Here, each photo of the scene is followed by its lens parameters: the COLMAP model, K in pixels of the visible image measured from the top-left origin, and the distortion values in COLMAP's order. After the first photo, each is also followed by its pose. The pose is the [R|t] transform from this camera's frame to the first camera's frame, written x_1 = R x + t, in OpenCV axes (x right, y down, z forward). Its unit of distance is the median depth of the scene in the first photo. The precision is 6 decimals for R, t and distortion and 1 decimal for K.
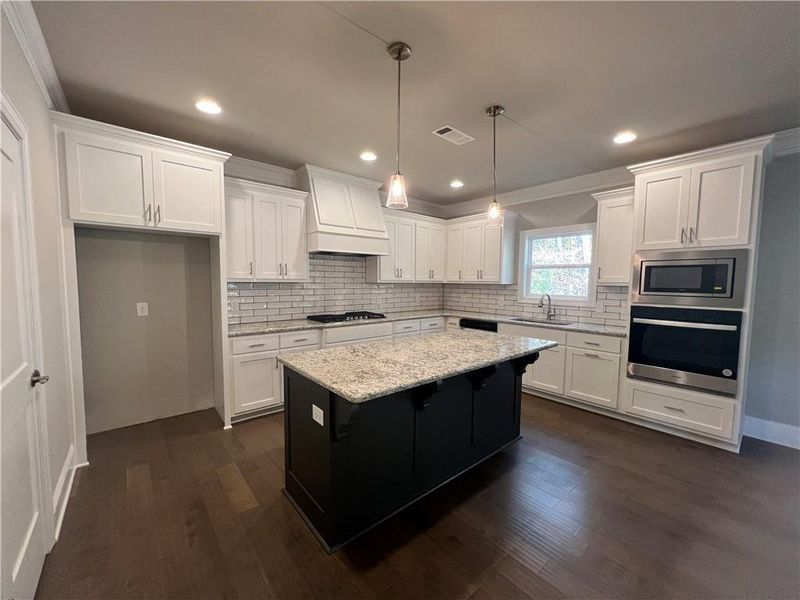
lens RADIAL K [[321.7, 0, 400.0], [0, 321.7, 300.0], [0, 0, 1]] dist [-0.001291, -0.000125]
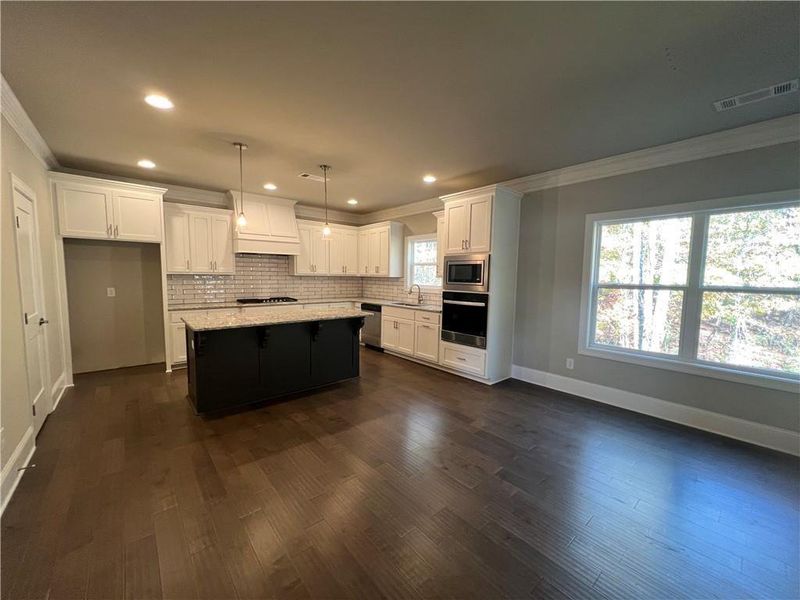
lens RADIAL K [[321.7, 0, 400.0], [0, 321.7, 300.0], [0, 0, 1]] dist [-0.001291, -0.000125]
pose [[0.999989, 0.004267, 0.001790, 0.512254], [-0.004297, 0.999848, 0.016911, 0.032778], [-0.001717, -0.016919, 0.999855, -0.469869]]
